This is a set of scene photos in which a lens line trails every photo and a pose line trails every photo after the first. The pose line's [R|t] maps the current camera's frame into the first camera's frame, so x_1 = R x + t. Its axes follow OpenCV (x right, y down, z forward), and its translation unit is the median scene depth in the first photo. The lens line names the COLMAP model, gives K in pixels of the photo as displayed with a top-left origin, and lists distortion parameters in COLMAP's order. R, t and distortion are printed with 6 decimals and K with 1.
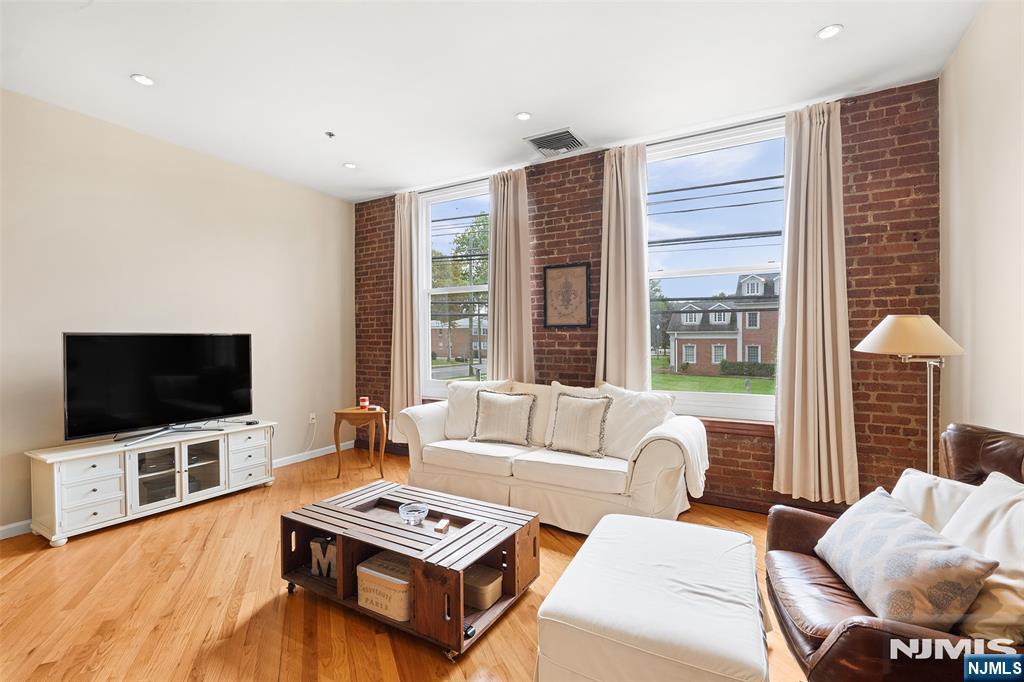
lens RADIAL K [[461.1, 0, 512.0], [0, 461.1, 341.0], [0, 0, 1]] dist [-0.013023, -0.000089]
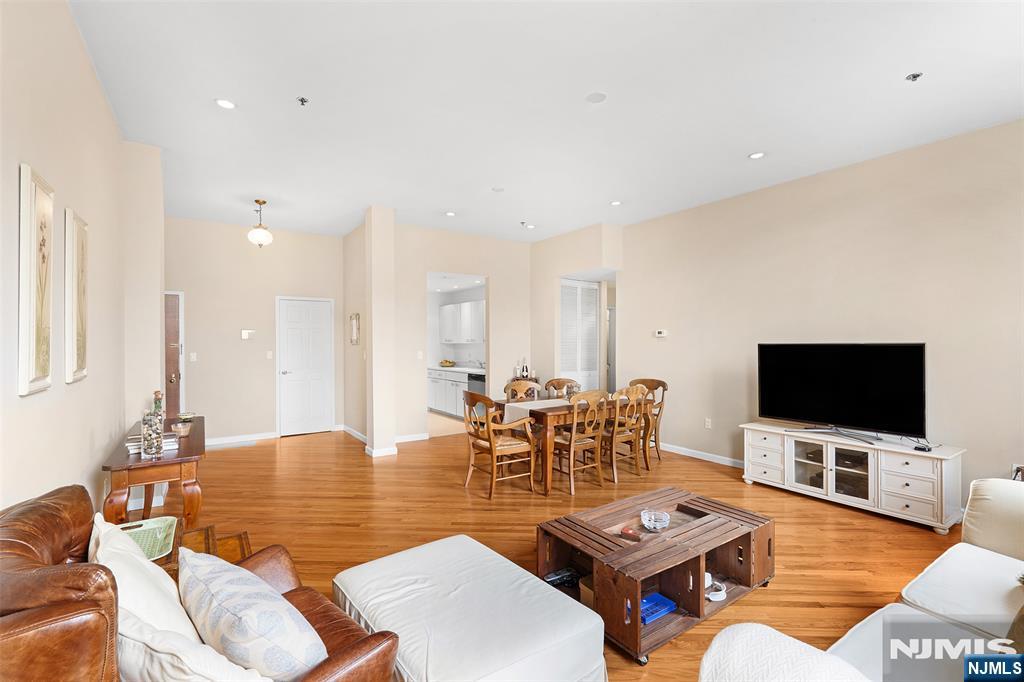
lens RADIAL K [[444.2, 0, 512.0], [0, 444.2, 341.0], [0, 0, 1]] dist [-0.000274, -0.000016]
pose [[-0.436580, 0.000713, -0.899665, 0.570336], [0.002930, 0.999996, -0.000630, -0.024823], [0.899661, -0.002911, -0.436580, 0.774000]]
